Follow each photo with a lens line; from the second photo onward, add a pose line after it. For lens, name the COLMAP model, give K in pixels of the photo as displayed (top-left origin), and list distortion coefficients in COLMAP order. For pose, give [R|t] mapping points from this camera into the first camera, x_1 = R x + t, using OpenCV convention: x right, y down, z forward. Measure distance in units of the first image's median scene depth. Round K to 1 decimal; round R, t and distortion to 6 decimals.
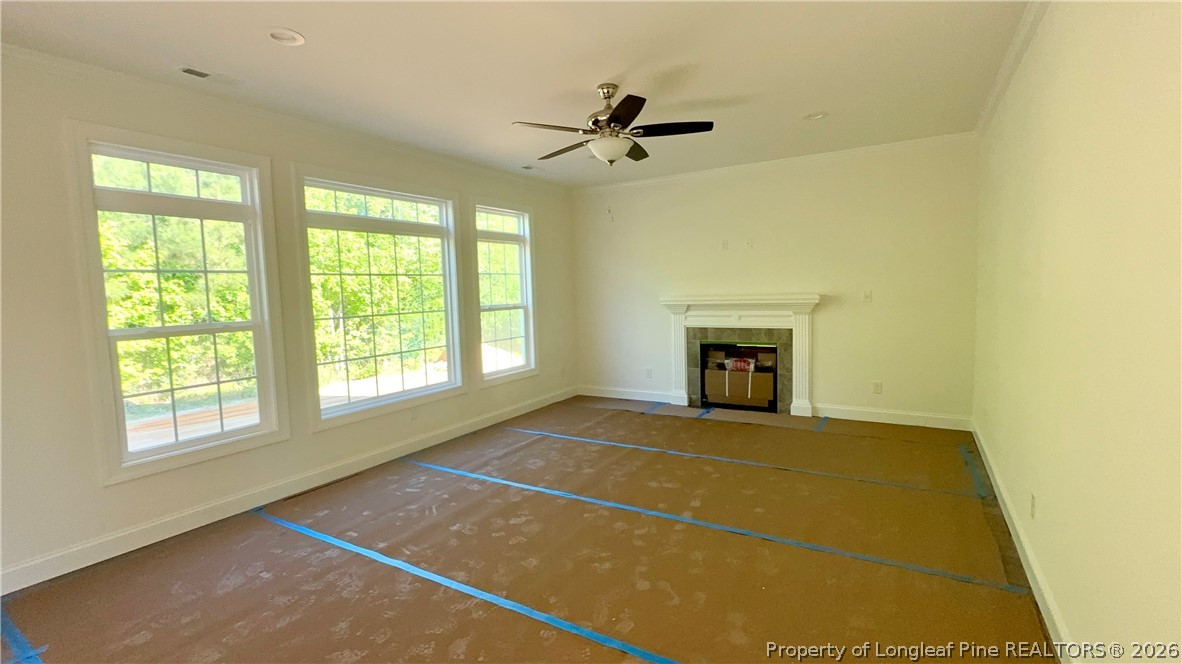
lens RADIAL K [[534.1, 0, 587.0], [0, 534.1, 326.9], [0, 0, 1]] dist [0.000625, 0.000033]
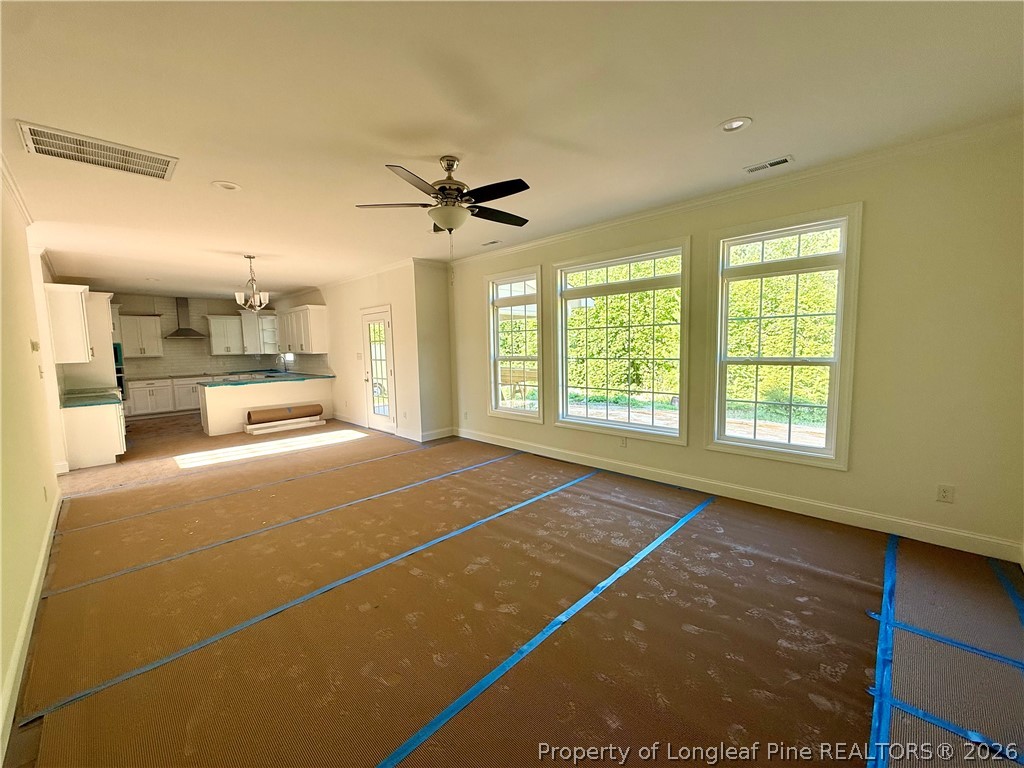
lens RADIAL K [[407.5, 0, 508.3], [0, 407.5, 386.5], [0, 0, 1]] dist [0.000805, 0.000617]
pose [[-0.230027, 0.140028, -0.963058, 0.678714], [-0.037944, 0.987551, 0.152652, -0.104607], [0.972444, 0.071656, -0.221850, 1.053359]]
